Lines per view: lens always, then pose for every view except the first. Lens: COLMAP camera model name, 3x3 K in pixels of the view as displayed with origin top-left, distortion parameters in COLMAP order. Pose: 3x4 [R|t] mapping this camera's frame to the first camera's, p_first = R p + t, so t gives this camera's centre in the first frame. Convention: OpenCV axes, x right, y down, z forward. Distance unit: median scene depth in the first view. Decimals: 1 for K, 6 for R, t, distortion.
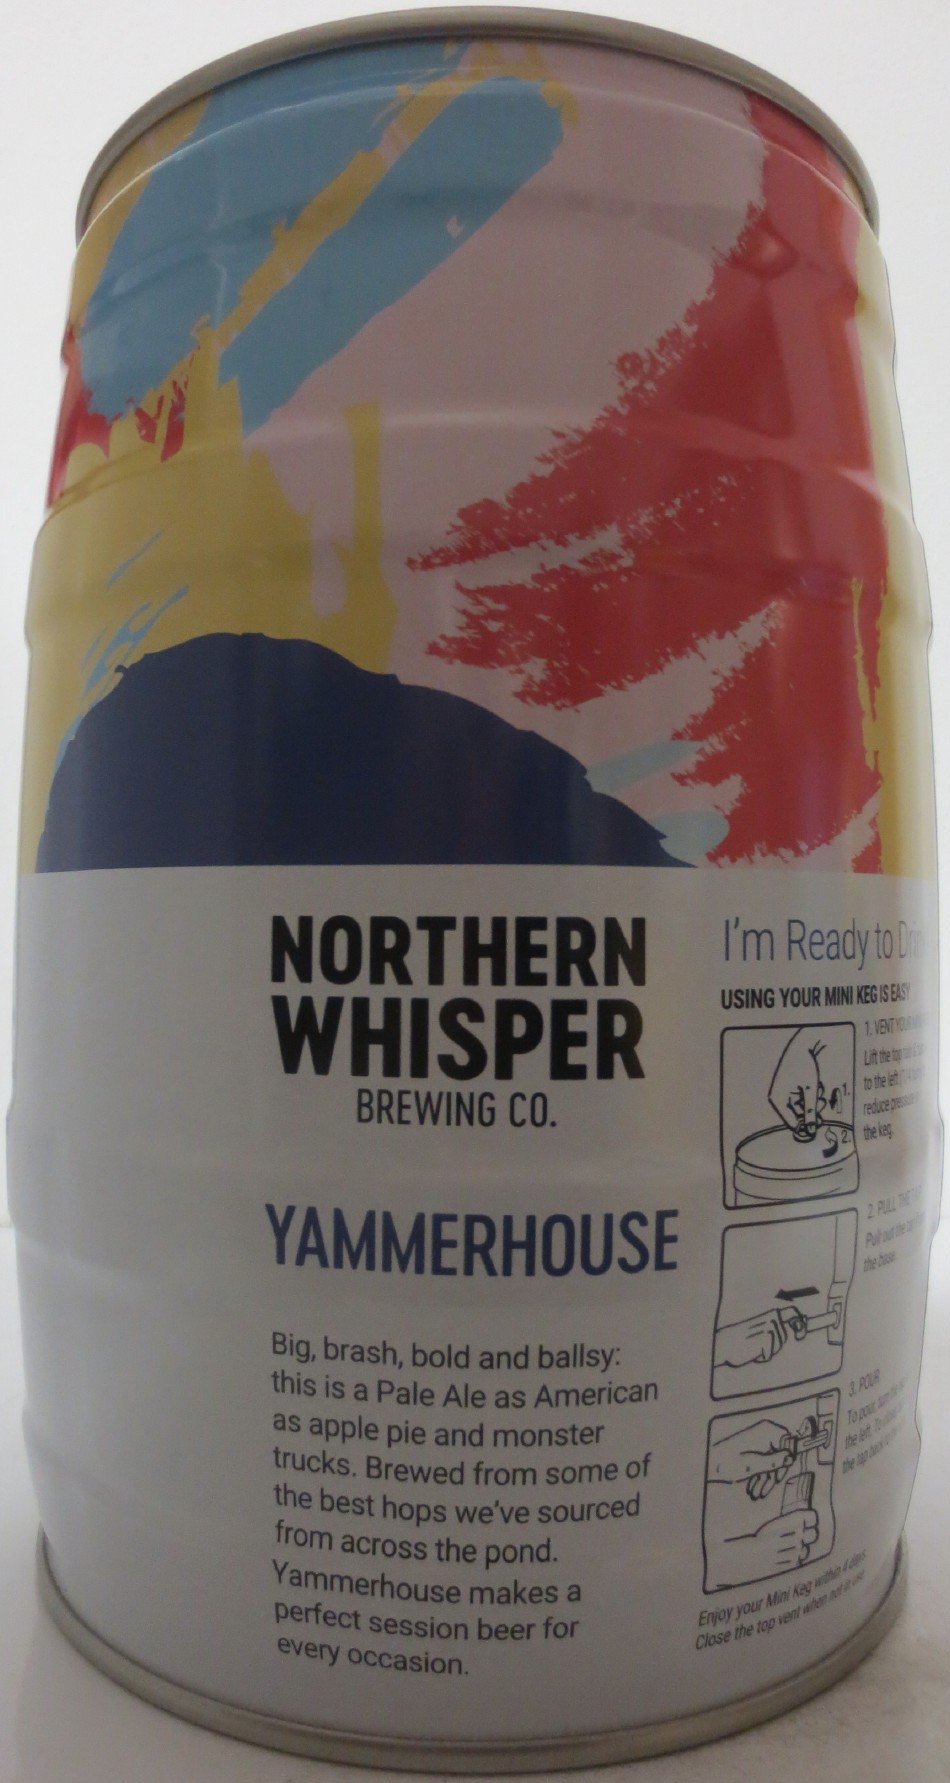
lens RADIAL K [[1323.3, 0, 475.0], [0, 1323.3, 891.5], [0, 0, 1]] dist [-0.055007, 0.000106]
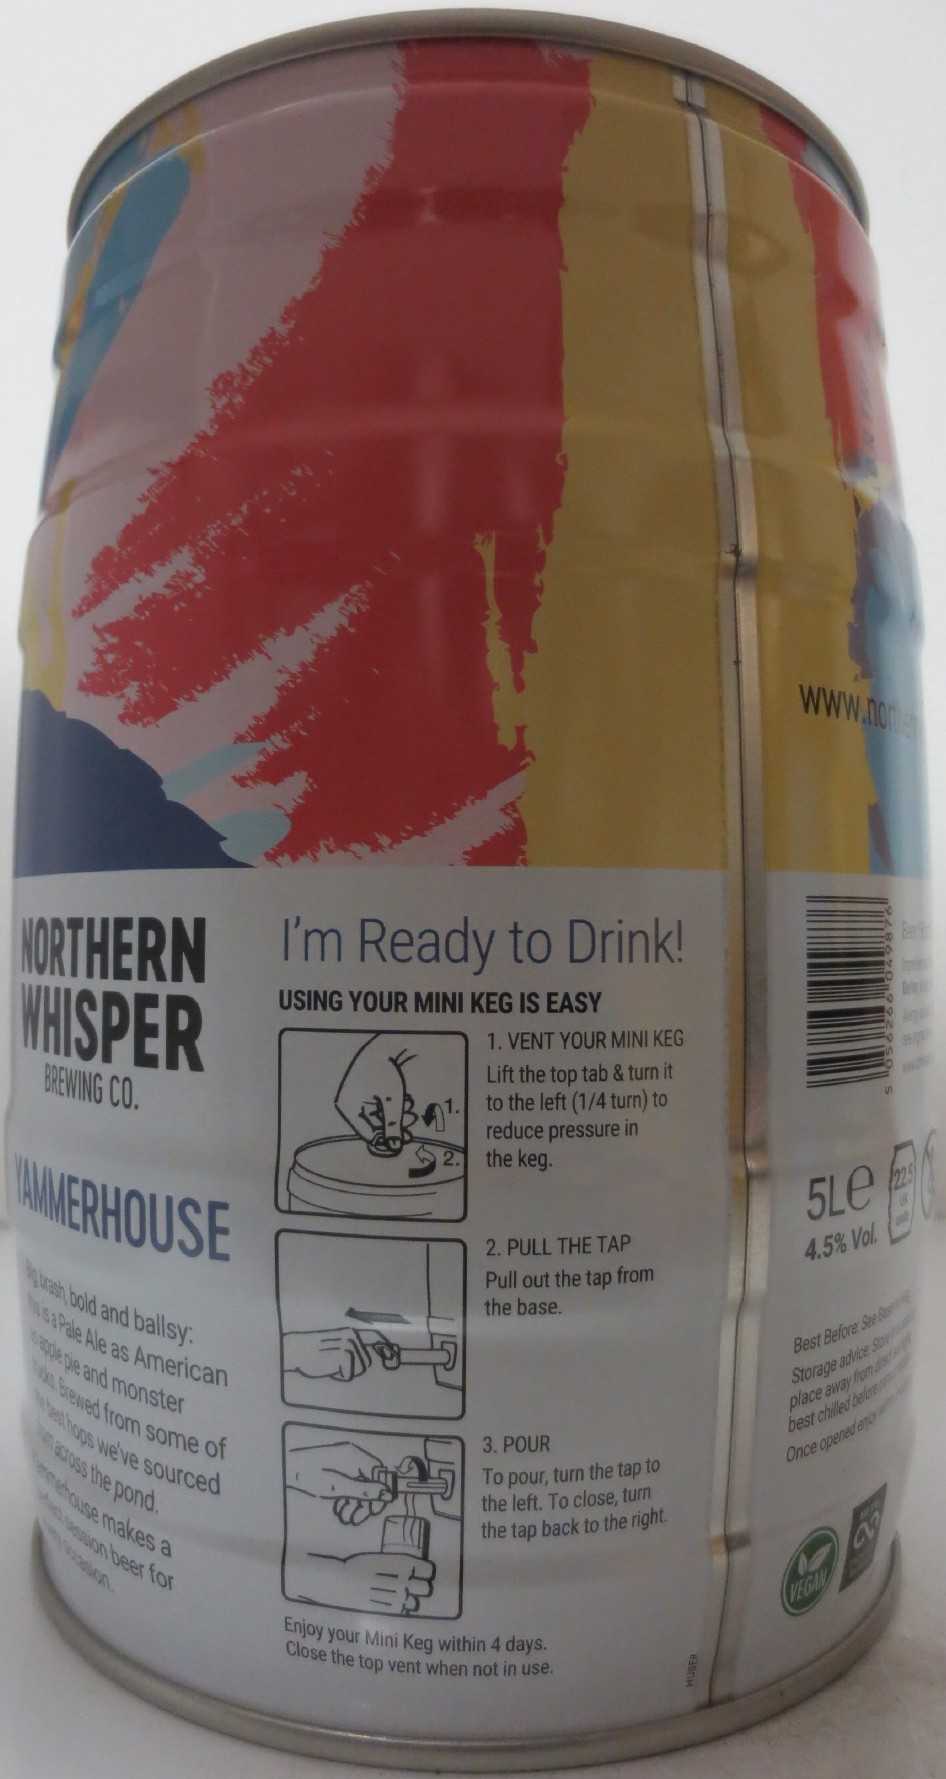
lens RADIAL K [[1329.9, 0, 419.7], [0, 1329.9, 891.1], [0, 0, 1]] dist [-0.047991, -0.000083]
pose [[0.748341, -0.019144, -0.663038, 0.942086], [0.018156, 0.999800, -0.008376, 0.010687], [0.663066, -0.005770, 0.748539, 0.327700]]
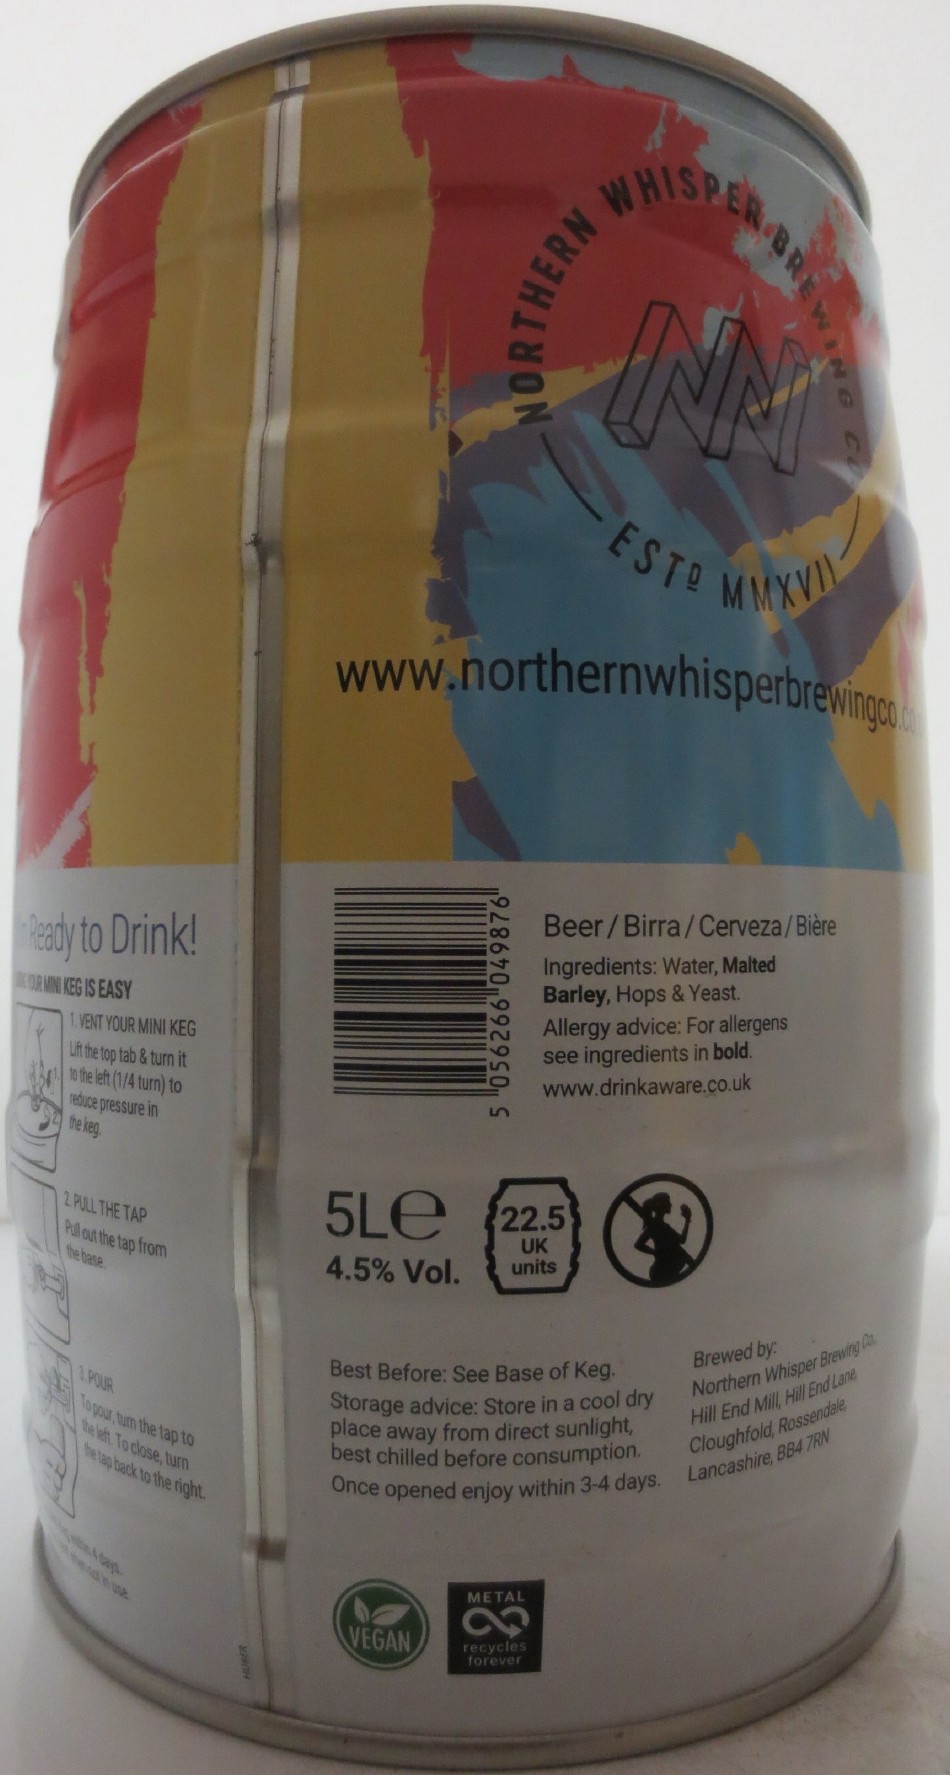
lens RADIAL K [[1326.9, 0, 421.8], [0, 1326.9, 889.1], [0, 0, 1]] dist [-0.047991, -0.000083]
pose [[0.028670, -0.031581, -0.999090, 1.465983], [0.021966, 0.999279, -0.030957, 0.044489], [0.999348, -0.021058, 0.029343, 1.366272]]
